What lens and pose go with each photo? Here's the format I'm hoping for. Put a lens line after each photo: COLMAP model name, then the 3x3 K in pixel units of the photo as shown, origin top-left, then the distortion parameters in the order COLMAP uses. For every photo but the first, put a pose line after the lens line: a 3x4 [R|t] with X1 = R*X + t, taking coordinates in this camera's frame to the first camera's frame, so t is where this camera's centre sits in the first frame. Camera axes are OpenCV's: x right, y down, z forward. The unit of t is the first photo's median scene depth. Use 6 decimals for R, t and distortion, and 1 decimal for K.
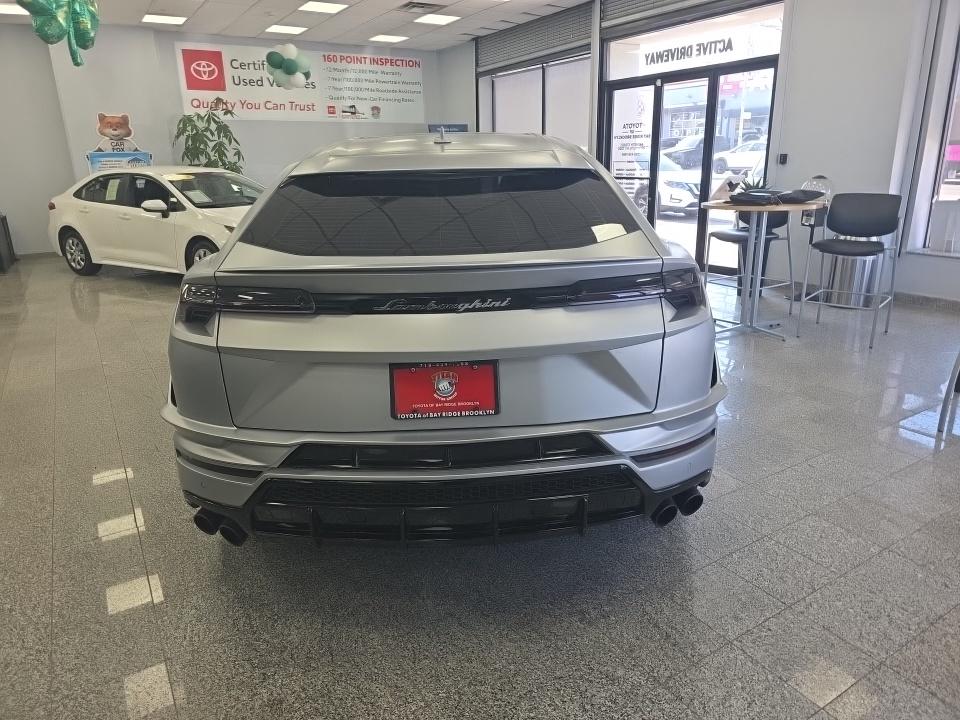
lens RADIAL K [[632.3, 0, 495.9], [0, 632.3, 357.0], [0, 0, 1]] dist [0.005120, -0.022787]
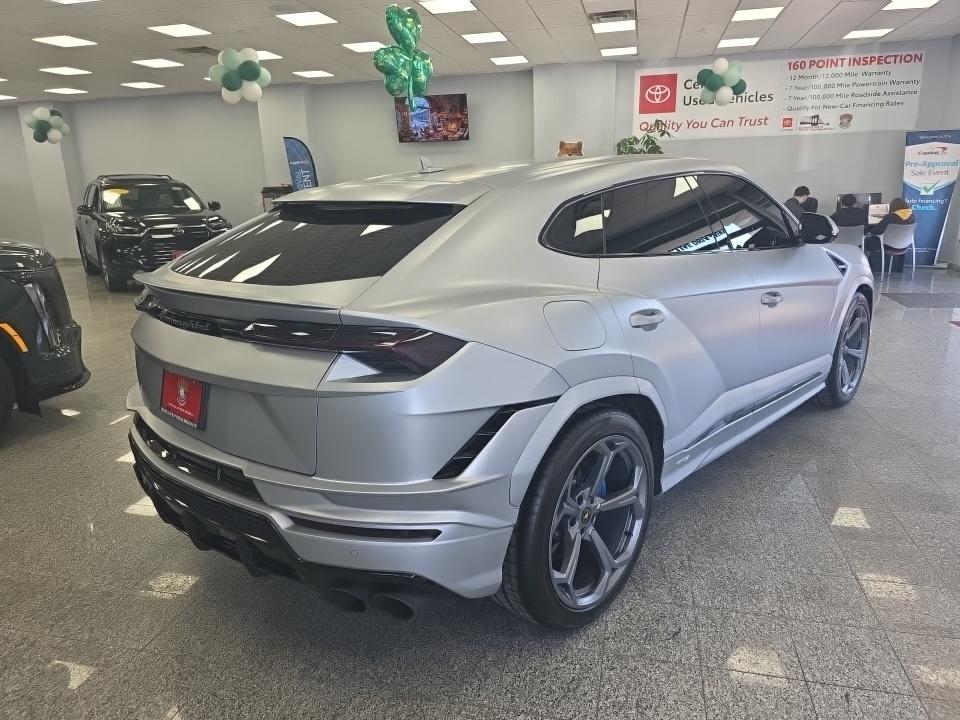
lens RADIAL K [[640.4, 0, 480.0], [0, 640.4, 360.0], [0, 0, 1]] dist [0.041837, -0.044884]
pose [[0.704733, 0.179569, -0.686371, 0.159237], [-0.196632, 0.978977, 0.054228, -0.026575], [0.681679, 0.096746, 0.725226, 0.076524]]
